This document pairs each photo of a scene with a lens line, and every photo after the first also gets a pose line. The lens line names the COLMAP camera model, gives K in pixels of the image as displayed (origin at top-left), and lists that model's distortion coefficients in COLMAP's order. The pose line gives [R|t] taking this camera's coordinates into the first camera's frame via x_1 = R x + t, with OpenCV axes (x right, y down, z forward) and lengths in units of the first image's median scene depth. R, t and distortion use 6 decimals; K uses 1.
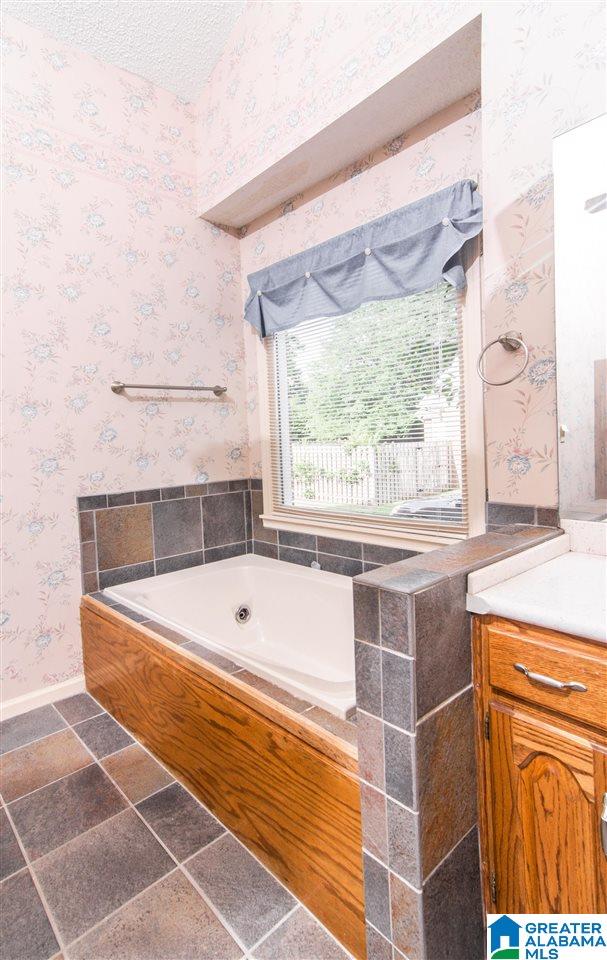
lens RADIAL K [[492.2, 0, 299.0], [0, 492.2, 452.1], [0, 0, 1]] dist [-0.003411, 0.021180]
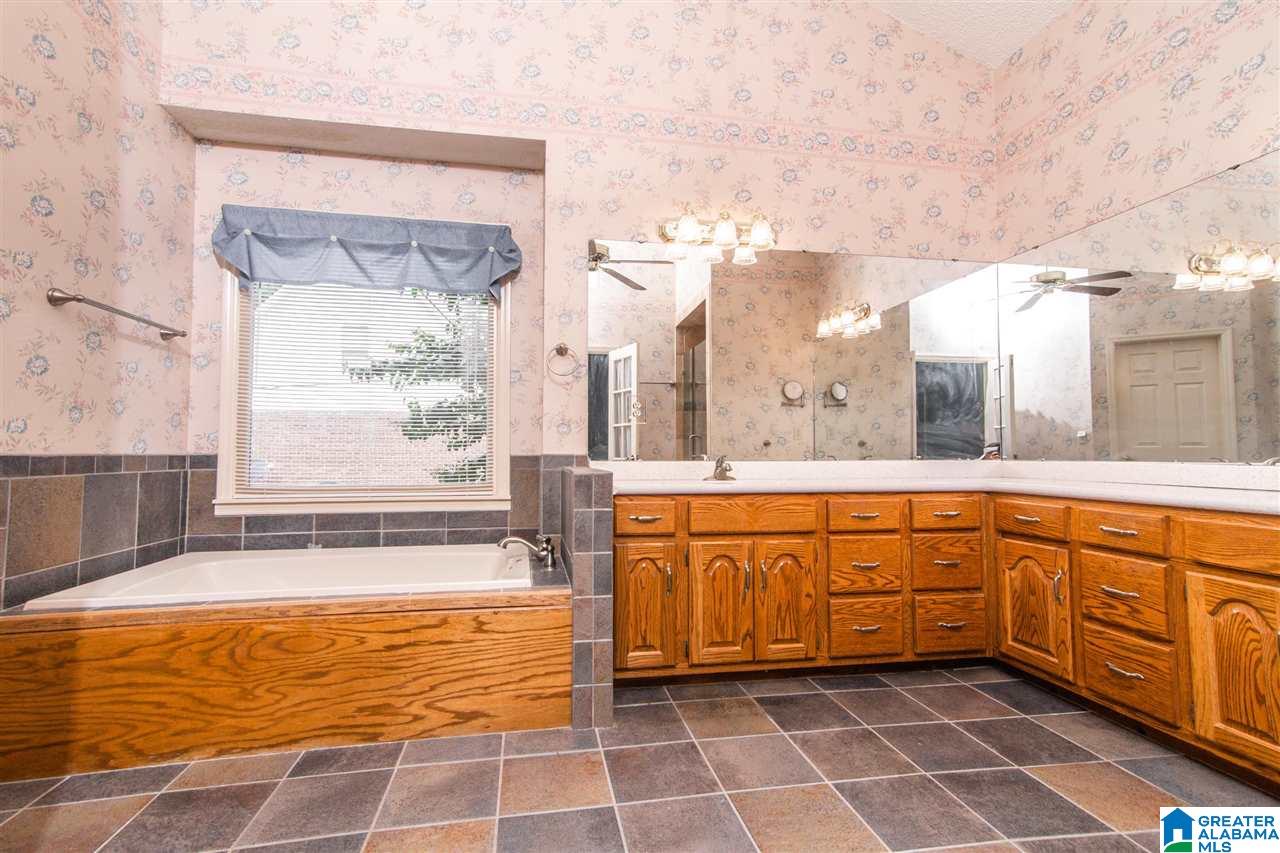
lens RADIAL K [[608.5, 0, 635.9], [0, 608.5, 429.6], [0, 0, 1]] dist [-0.001747, 0.023652]
pose [[0.499165, 0.079760, 0.862828, -0.685629], [0.011642, 0.995047, -0.098718, 0.138838], [-0.866429, 0.059322, 0.495764, -0.088103]]
